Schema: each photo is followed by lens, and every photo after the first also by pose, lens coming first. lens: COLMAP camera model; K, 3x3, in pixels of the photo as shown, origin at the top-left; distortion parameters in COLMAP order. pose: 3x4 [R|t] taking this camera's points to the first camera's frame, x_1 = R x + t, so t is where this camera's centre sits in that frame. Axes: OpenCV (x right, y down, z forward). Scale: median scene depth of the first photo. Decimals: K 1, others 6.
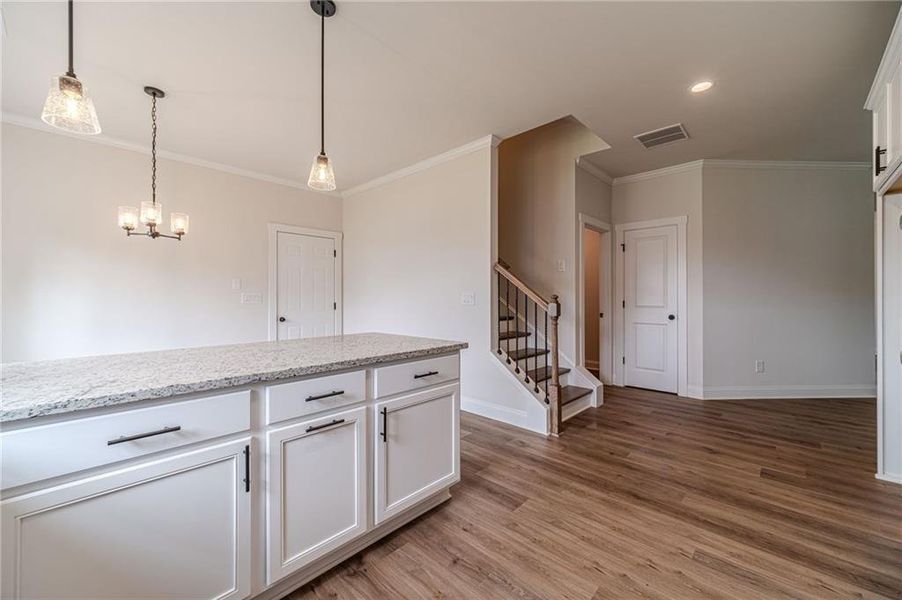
lens RADIAL K [[352.8, 0, 455.0], [0, 352.8, 297.3], [0, 0, 1]] dist [0.001746, 0.000155]
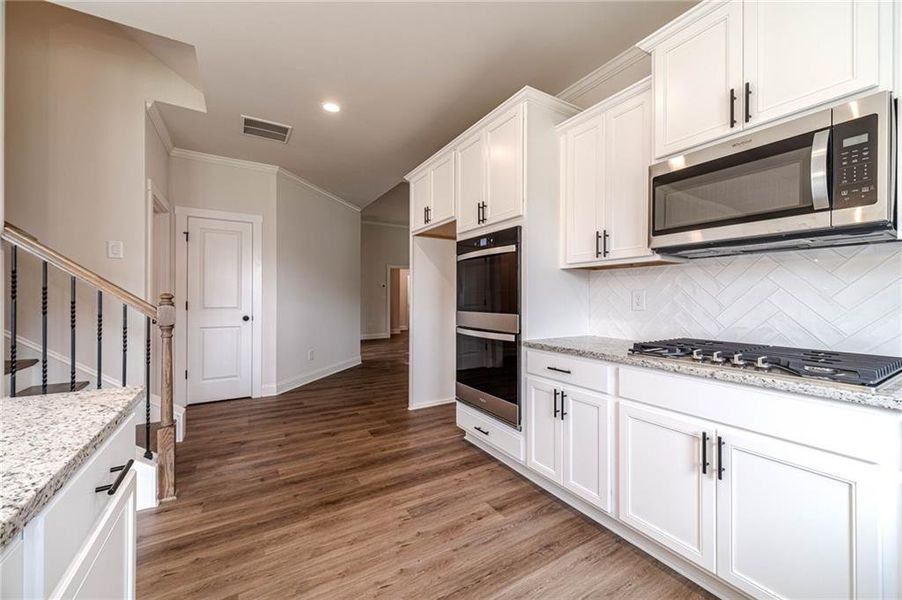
lens RADIAL K [[352.8, 0, 455.0], [0, 352.8, 297.3], [0, 0, 1]] dist [0.001746, 0.000155]
pose [[0.264887, 0.002582, 0.964276, -0.258904], [-0.002453, 0.999995, -0.002004, 0.000392], [-0.964276, -0.001835, 0.264892, 0.324828]]
